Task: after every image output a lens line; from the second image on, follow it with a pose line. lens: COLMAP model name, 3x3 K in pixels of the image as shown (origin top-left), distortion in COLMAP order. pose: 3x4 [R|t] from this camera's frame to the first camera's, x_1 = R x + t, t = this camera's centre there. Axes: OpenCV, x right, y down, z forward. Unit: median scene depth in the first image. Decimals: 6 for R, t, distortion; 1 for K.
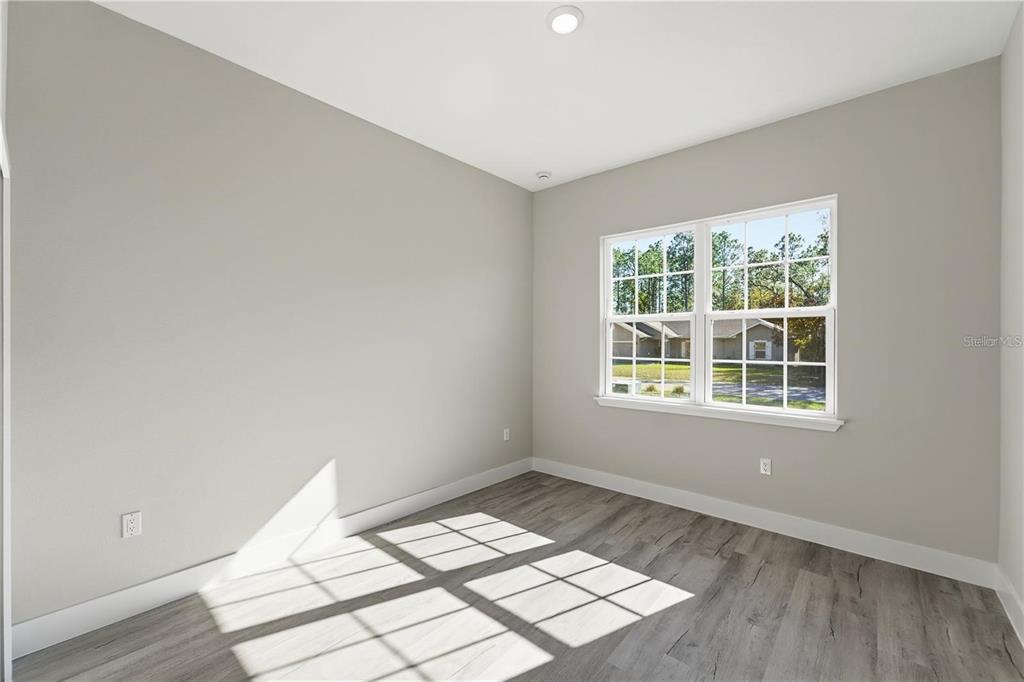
lens RADIAL K [[417.4, 0, 511.1], [0, 417.4, 344.5], [0, 0, 1]] dist [-0.024841, 0.011671]
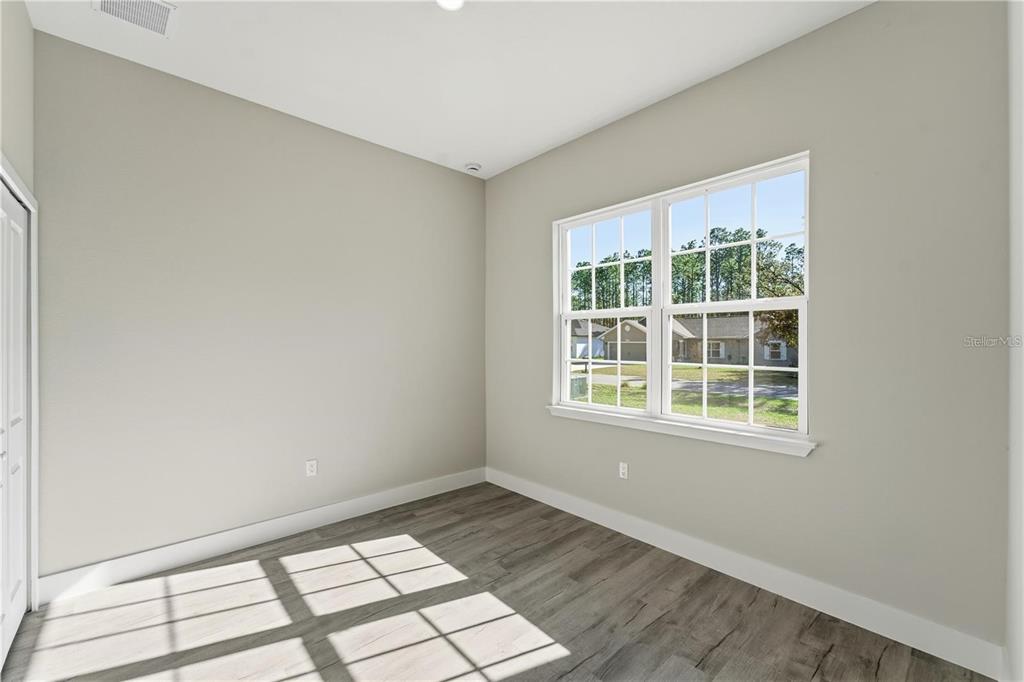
lens RADIAL K [[417.4, 0, 511.1], [0, 417.4, 344.5], [0, 0, 1]] dist [-0.024841, 0.011671]
pose [[0.998335, 0.002808, -0.057617, 0.226173], [-0.002828, 0.999996, -0.000261, 0.001182], [0.057616, 0.000424, 0.998339, 0.157694]]
